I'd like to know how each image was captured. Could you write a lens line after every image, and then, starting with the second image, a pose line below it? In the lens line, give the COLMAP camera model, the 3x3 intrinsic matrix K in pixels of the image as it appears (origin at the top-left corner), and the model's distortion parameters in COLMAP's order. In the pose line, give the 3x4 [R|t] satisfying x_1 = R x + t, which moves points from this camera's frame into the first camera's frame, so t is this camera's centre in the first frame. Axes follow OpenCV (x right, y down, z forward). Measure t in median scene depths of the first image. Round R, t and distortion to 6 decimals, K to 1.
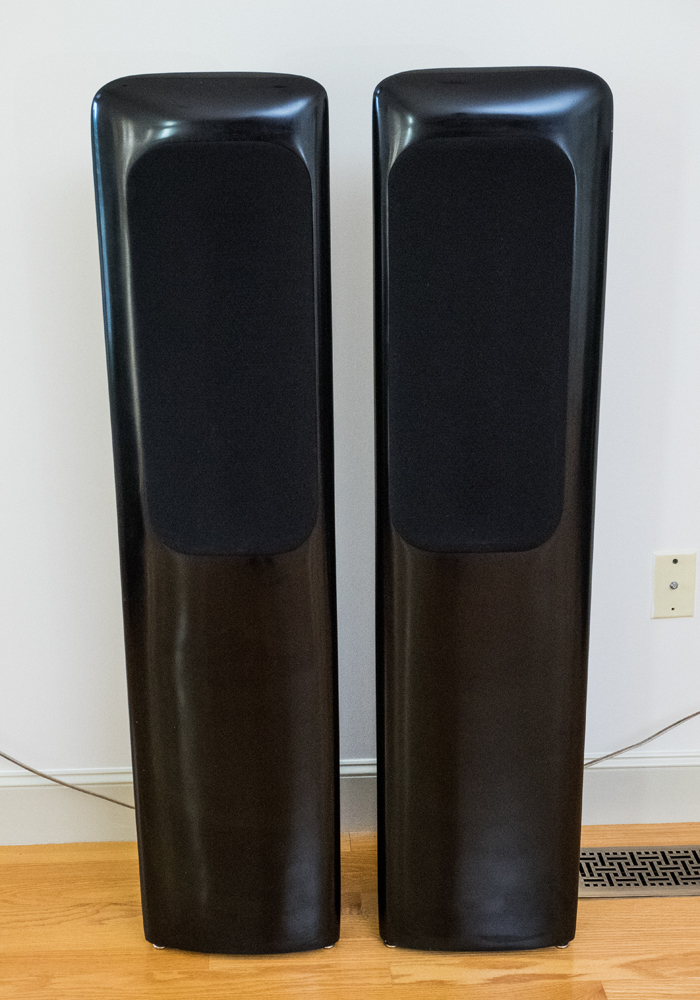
lens RADIAL K [[1292.6, 0, 343.1], [0, 1292.6, 501.0], [0, 0, 1]] dist [-0.047032, 0.000000]
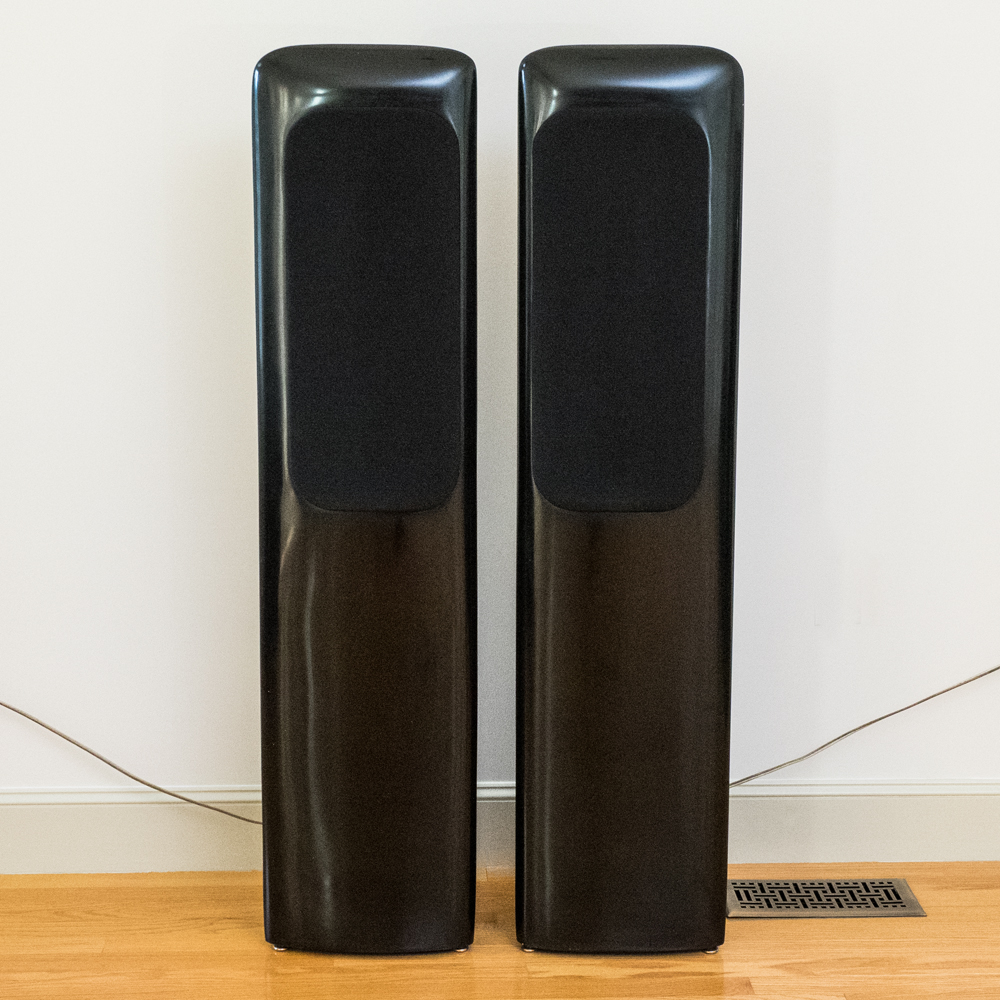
lens RADIAL K [[2290.0, 0, 498.6], [0, 2290.0, 499.9], [0, 0, 1]] dist [-0.145481, 0.000000]
pose [[0.999846, 0.015274, 0.008622, -0.003768], [-0.014078, 0.992072, -0.124876, 0.234452], [-0.010461, 0.124735, 0.992135, -0.704760]]
